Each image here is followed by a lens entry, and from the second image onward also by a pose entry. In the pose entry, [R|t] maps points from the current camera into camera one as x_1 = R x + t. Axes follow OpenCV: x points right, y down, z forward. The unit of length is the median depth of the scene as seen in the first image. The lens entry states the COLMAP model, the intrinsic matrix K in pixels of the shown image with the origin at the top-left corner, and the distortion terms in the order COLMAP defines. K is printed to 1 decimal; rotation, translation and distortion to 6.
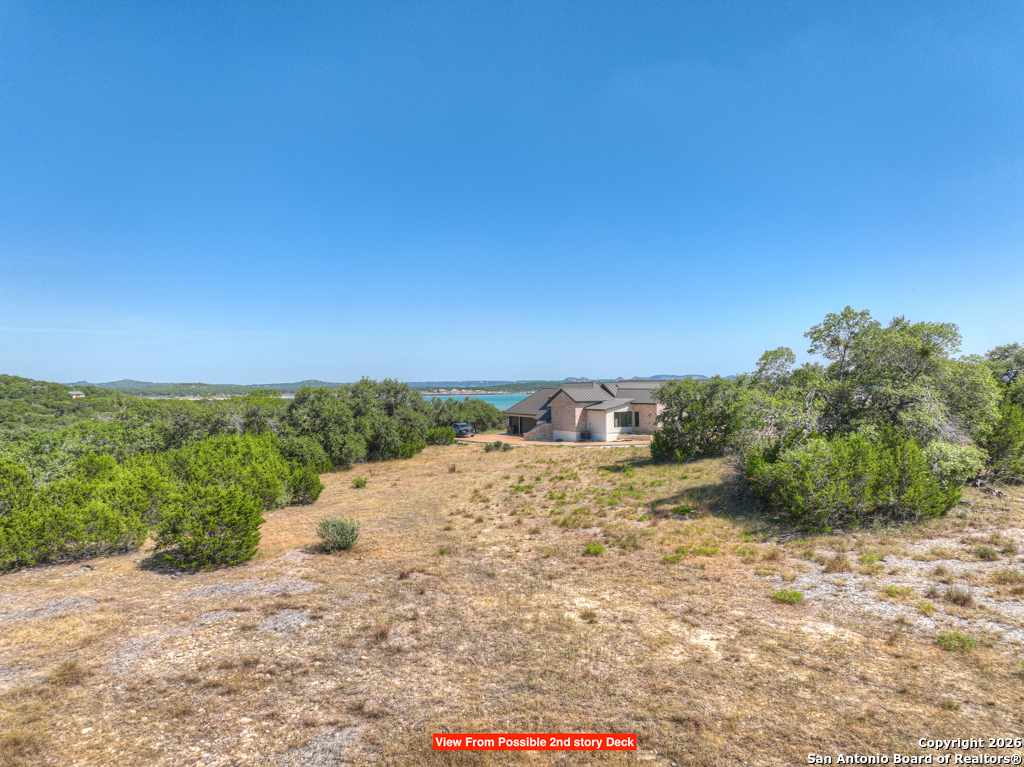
lens RADIAL K [[718.9, 0, 512.9], [0, 718.9, 385.7], [0, 0, 1]] dist [-0.004758, 0.022732]
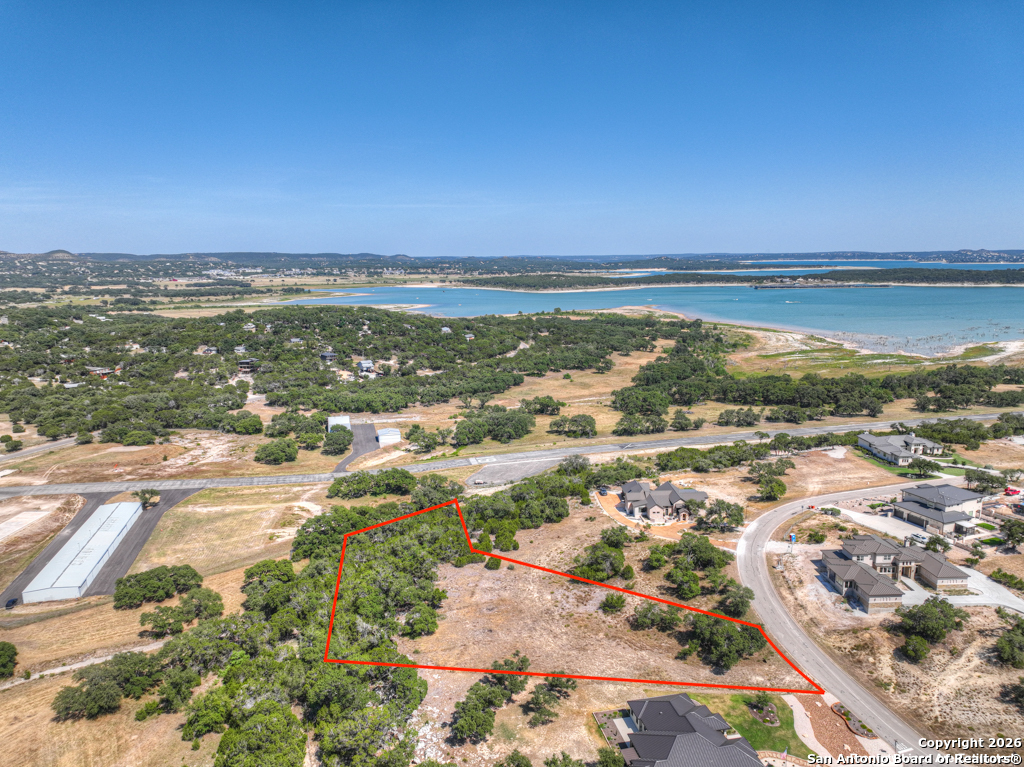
lens RADIAL K [[718.9, 0, 512.5], [0, 718.9, 388.6], [0, 0, 1]] dist [-0.004758, 0.022732]
pose [[0.885521, 0.084830, -0.456789, 2.707873], [0.001940, 0.982506, 0.186222, -2.696399], [0.464595, -0.165789, 0.869865, -4.558483]]
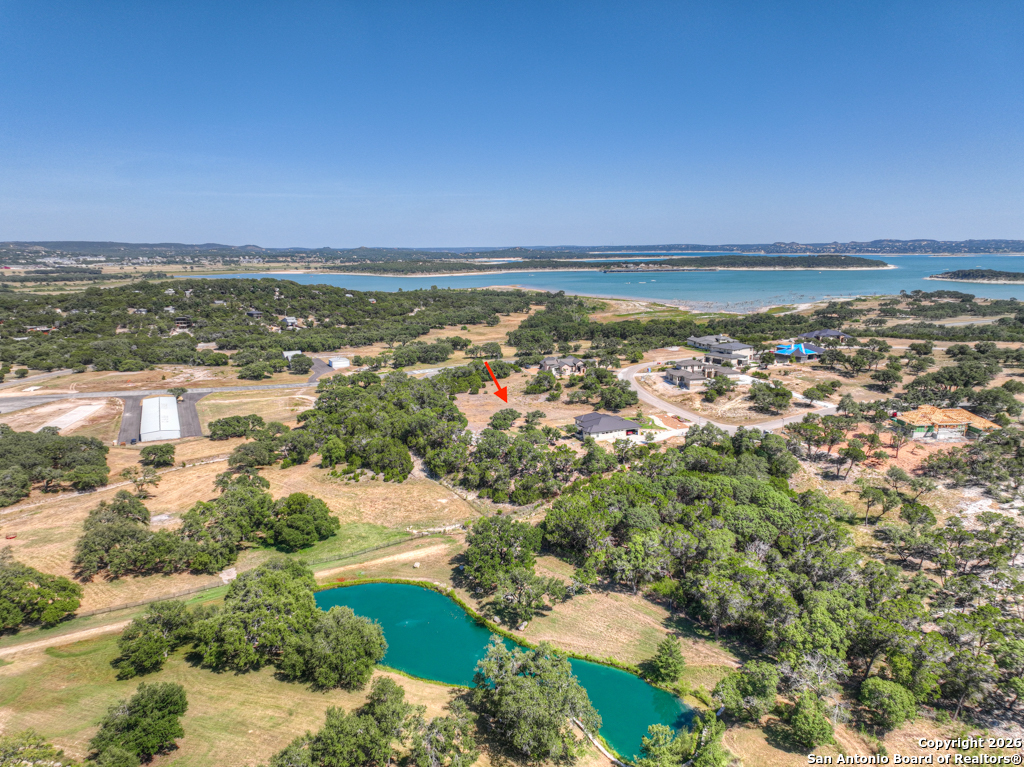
lens RADIAL K [[718.9, 0, 512.2], [0, 718.9, 382.7], [0, 0, 1]] dist [-0.004758, 0.022732]
pose [[0.960317, 0.053459, -0.273740, 3.122150], [-0.001220, 0.982255, 0.187545, -1.977291], [0.278909, -0.179769, 0.943341, -9.149579]]
